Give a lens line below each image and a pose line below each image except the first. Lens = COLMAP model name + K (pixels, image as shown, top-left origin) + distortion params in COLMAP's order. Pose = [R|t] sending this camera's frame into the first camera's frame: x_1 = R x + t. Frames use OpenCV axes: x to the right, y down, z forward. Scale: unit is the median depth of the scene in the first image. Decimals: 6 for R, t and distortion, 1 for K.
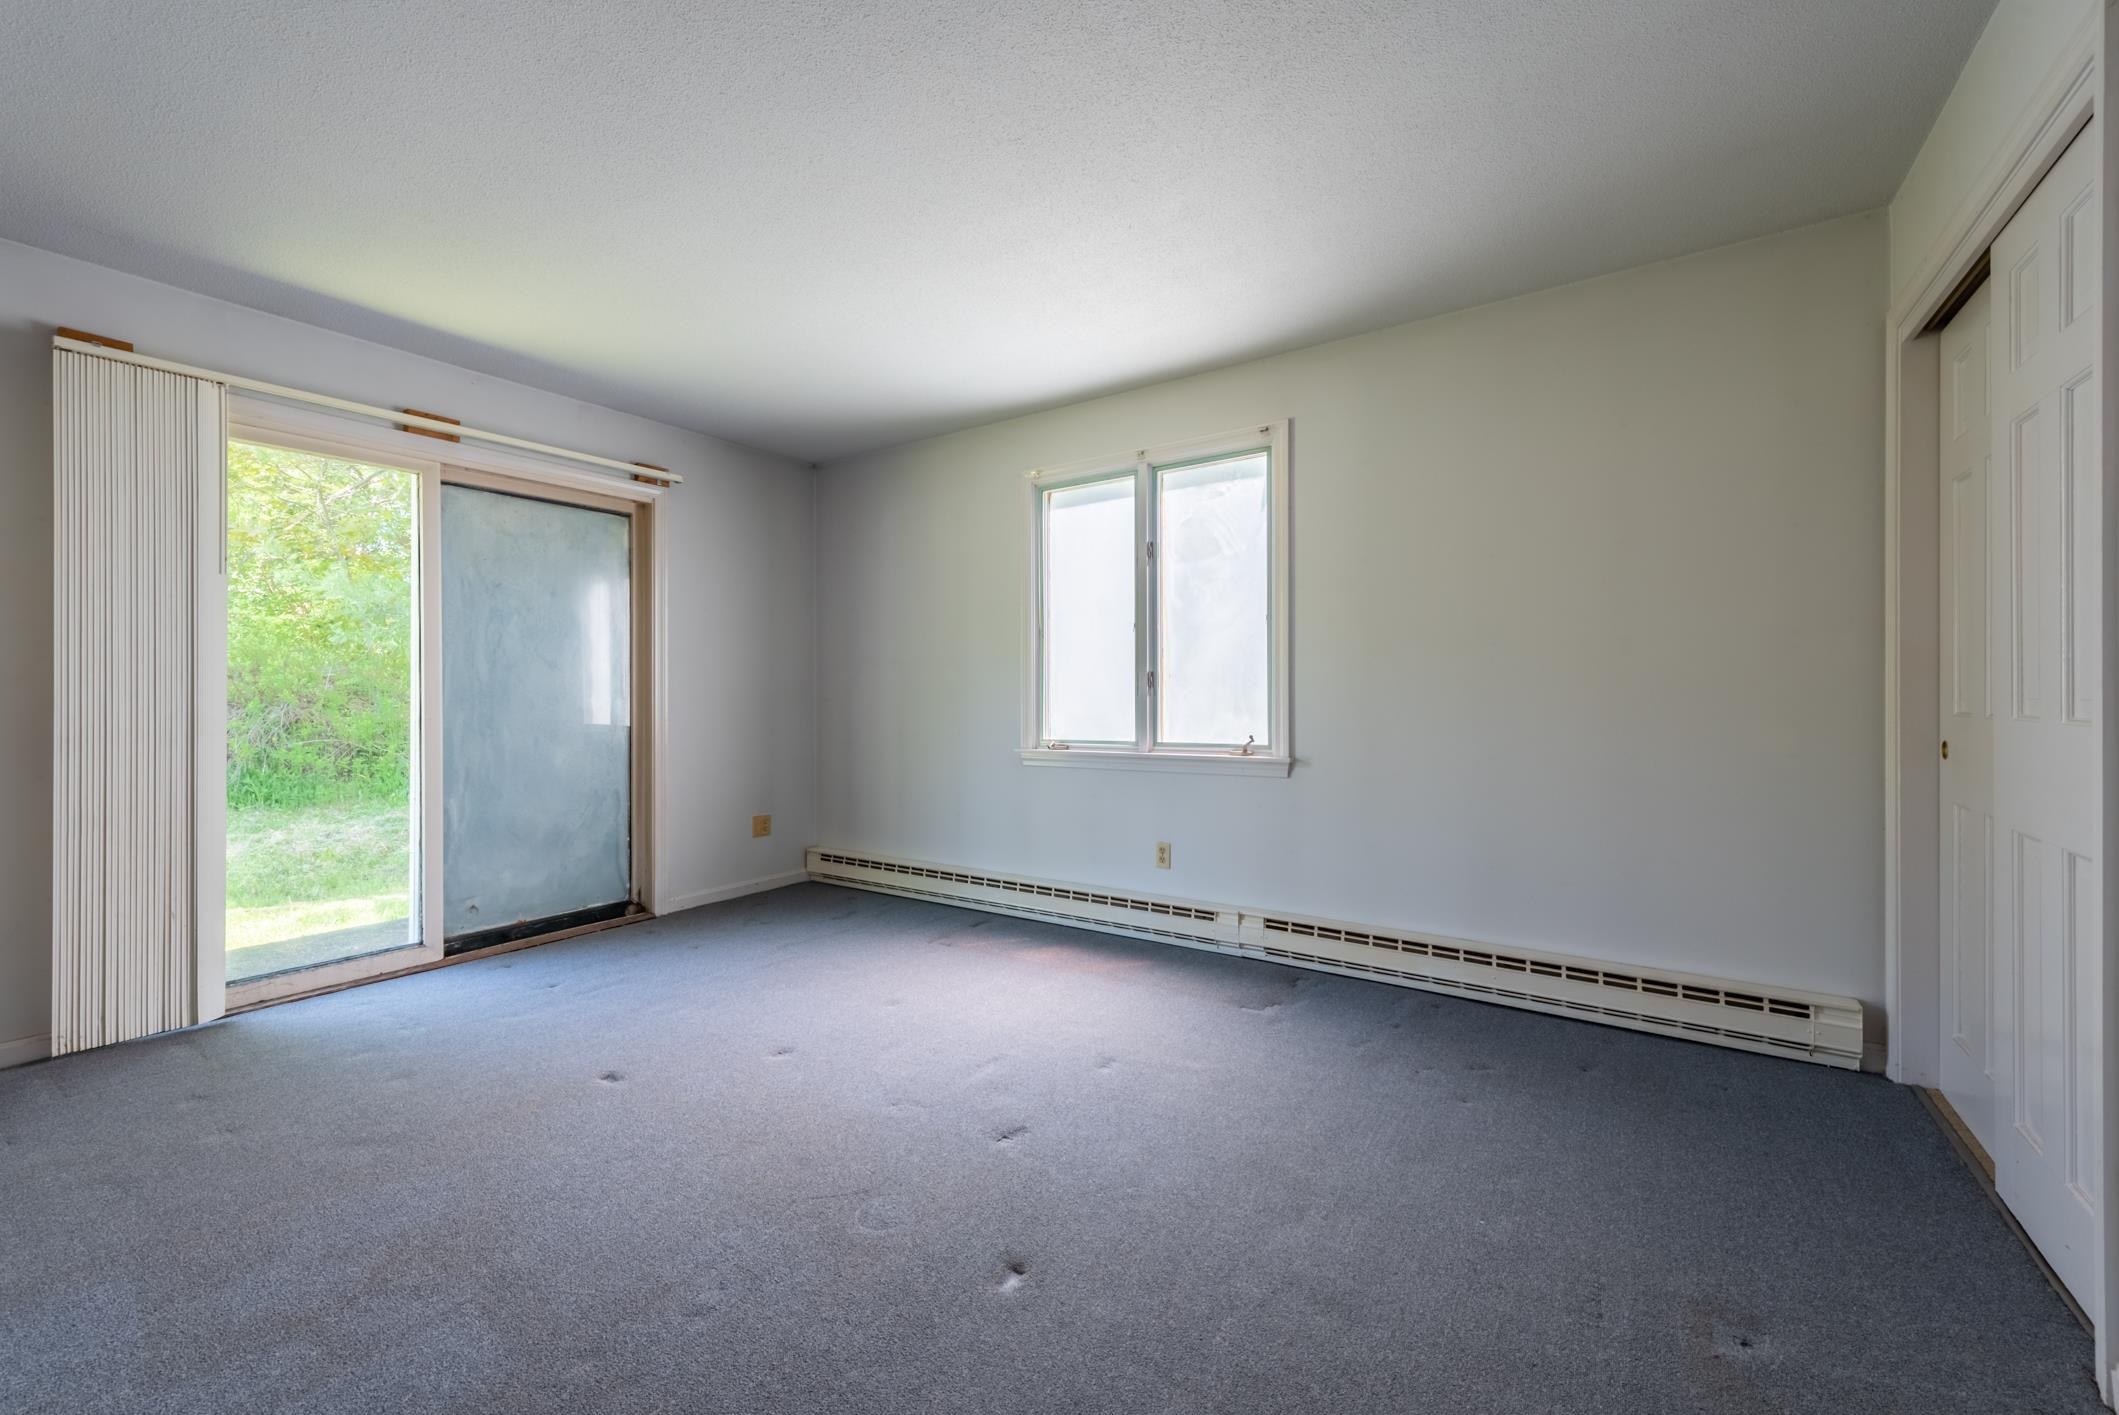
lens RADIAL K [[838.1, 0, 1062.6], [0, 838.1, 696.7], [0, 0, 1]] dist [0.003582, -0.000079]
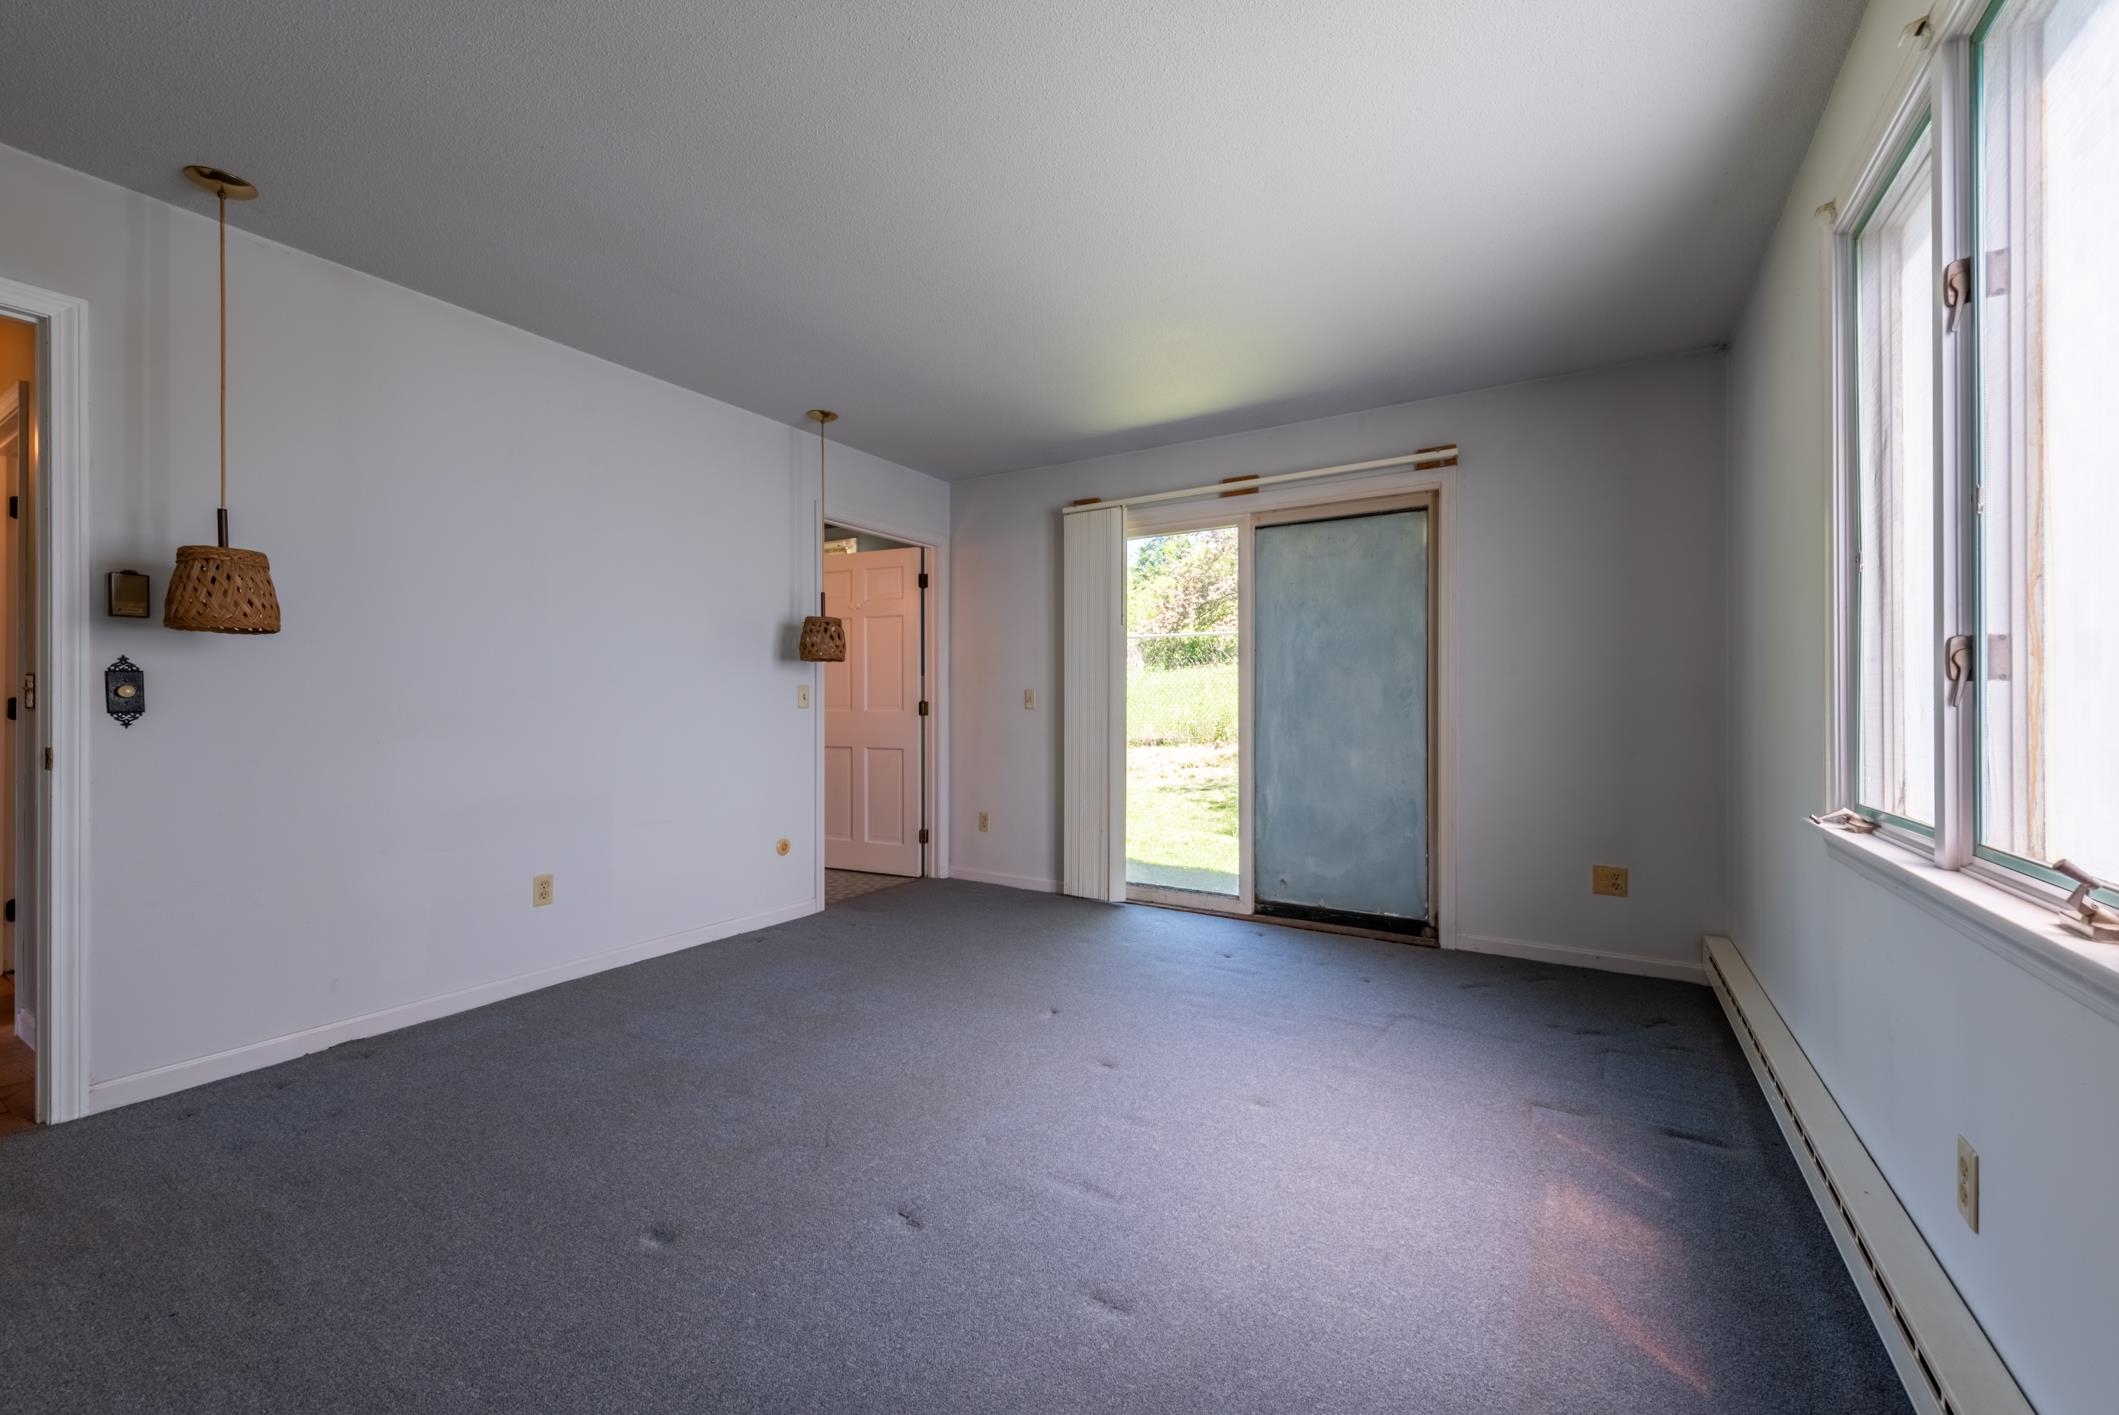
lens RADIAL K [[838.1, 0, 1062.6], [0, 838.1, 696.7], [0, 0, 1]] dist [0.003582, -0.000079]
pose [[0.034414, -0.000934, -0.999407, 0.458034], [-0.000980, 0.999999, -0.000969, -0.005970], [0.999407, 0.001013, 0.034413, 0.646657]]
